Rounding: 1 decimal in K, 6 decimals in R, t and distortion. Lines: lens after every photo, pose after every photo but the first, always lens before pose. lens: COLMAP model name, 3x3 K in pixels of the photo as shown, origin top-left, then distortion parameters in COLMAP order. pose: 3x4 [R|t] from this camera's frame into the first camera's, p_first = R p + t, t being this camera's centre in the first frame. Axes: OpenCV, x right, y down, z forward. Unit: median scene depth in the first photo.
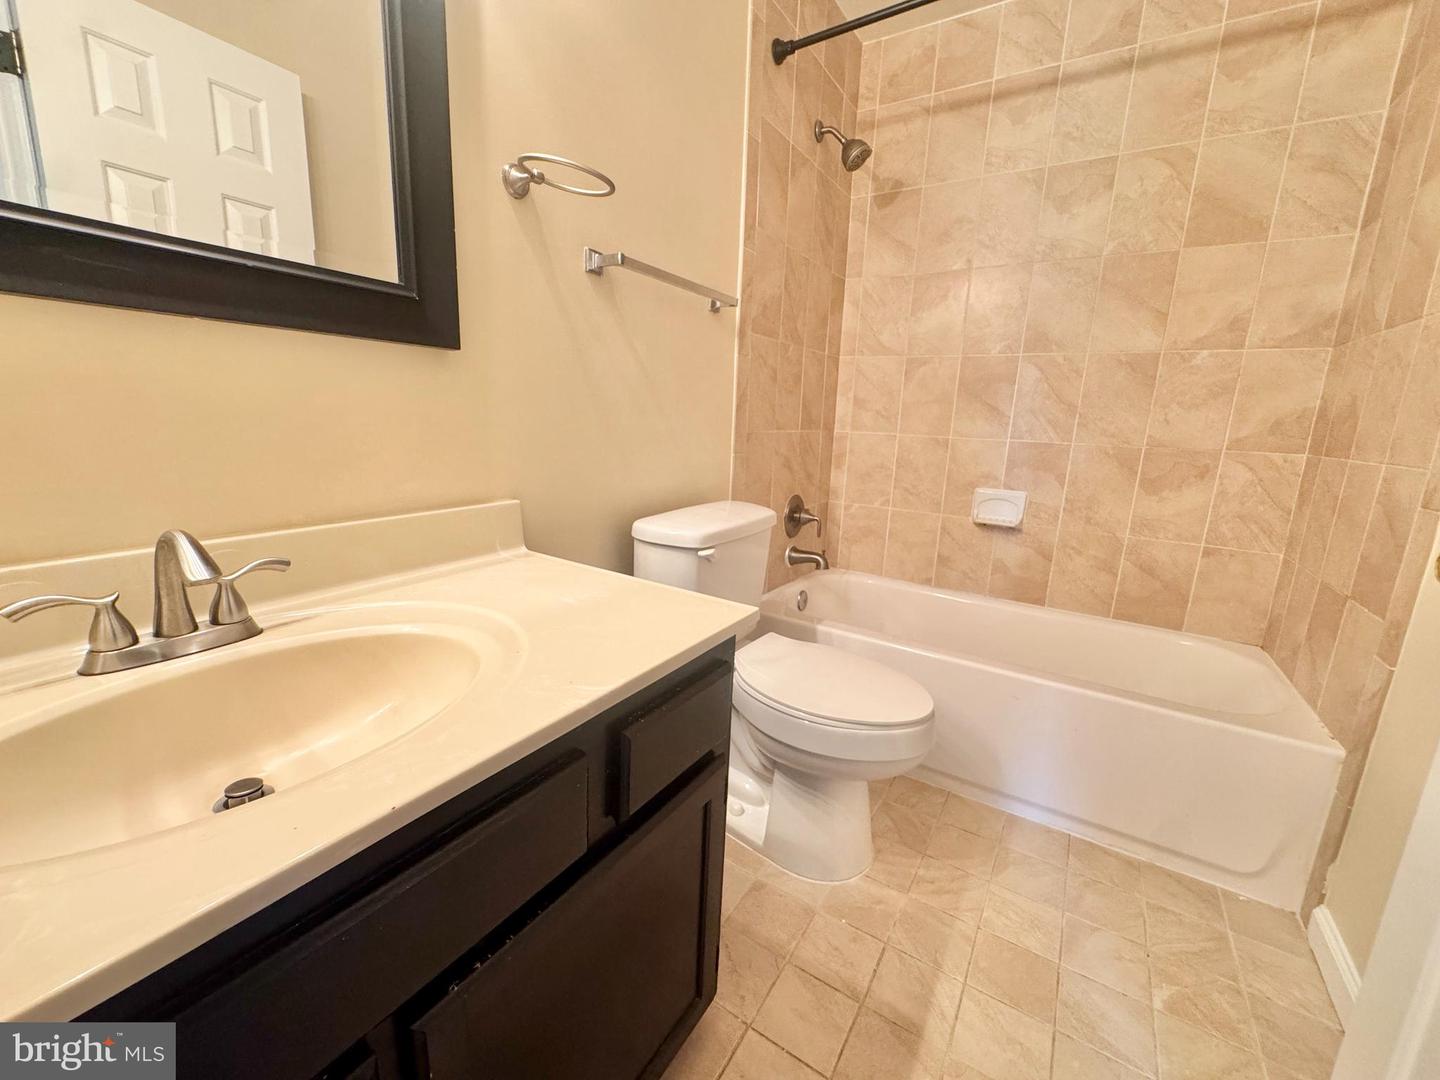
lens RADIAL K [[578.2, 0, 718.8], [0, 578.2, 536.2], [0, 0, 1]] dist [-0.002079, 0.000298]
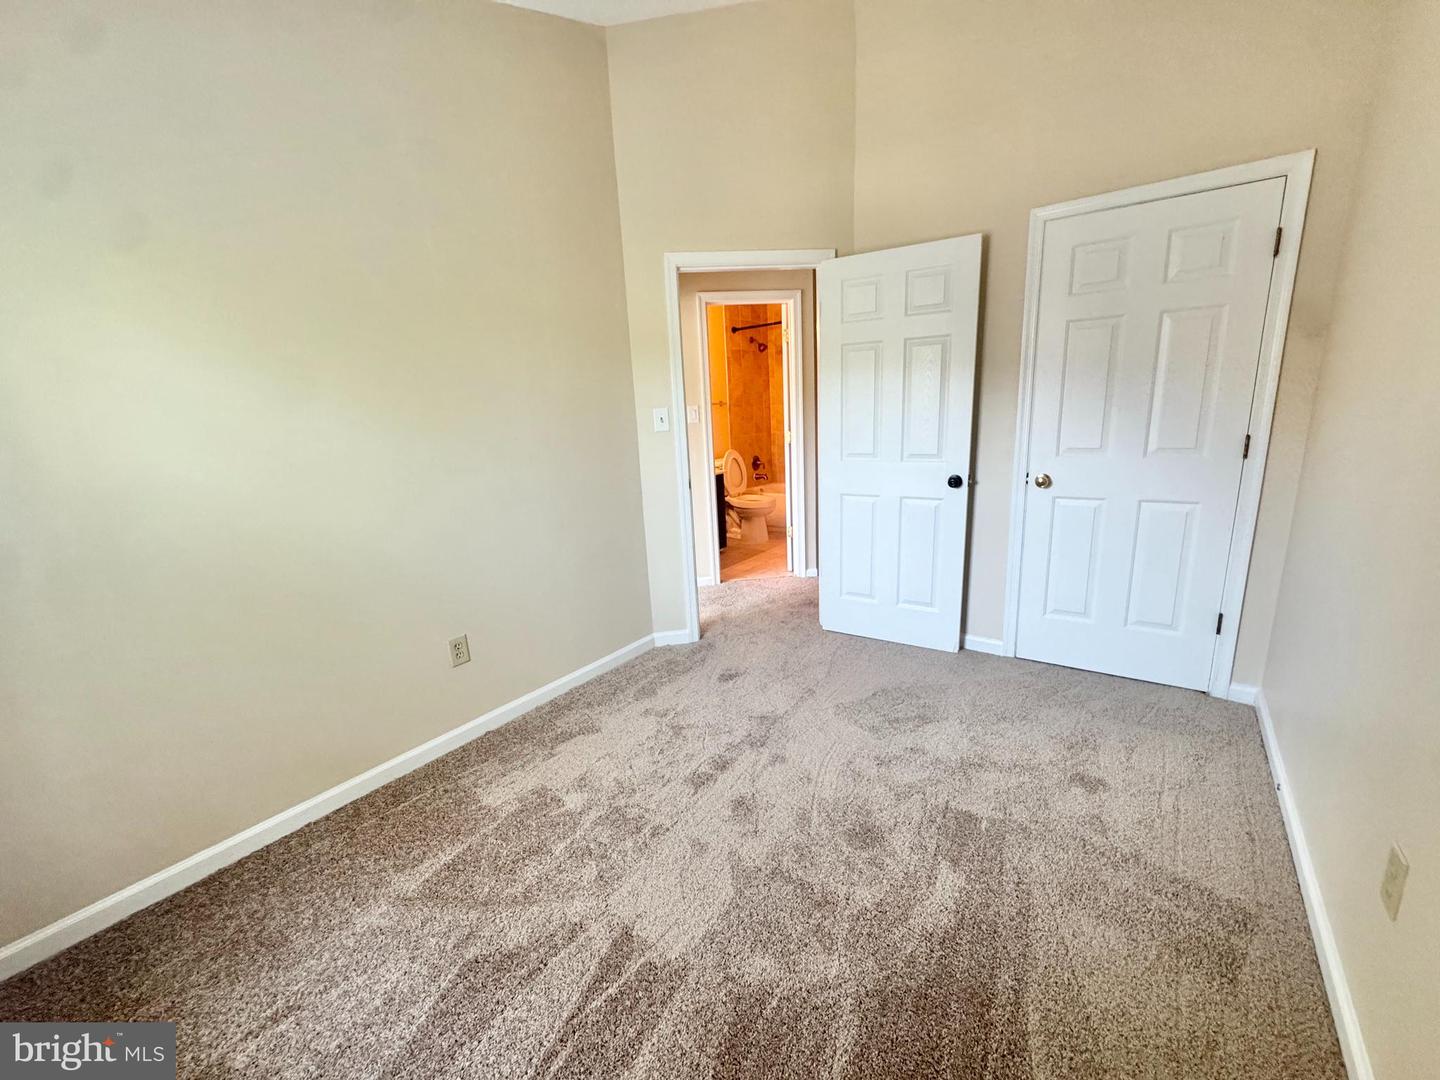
lens RADIAL K [[578.2, 0, 724.3], [0, 578.2, 535.9], [0, 0, 1]] dist [-0.002079, 0.000298]
pose [[0.993974, -0.066384, -0.087232, 0.232083], [0.067998, 0.997562, 0.015666, 0.317561], [0.085980, -0.021503, 0.996065, -2.223184]]
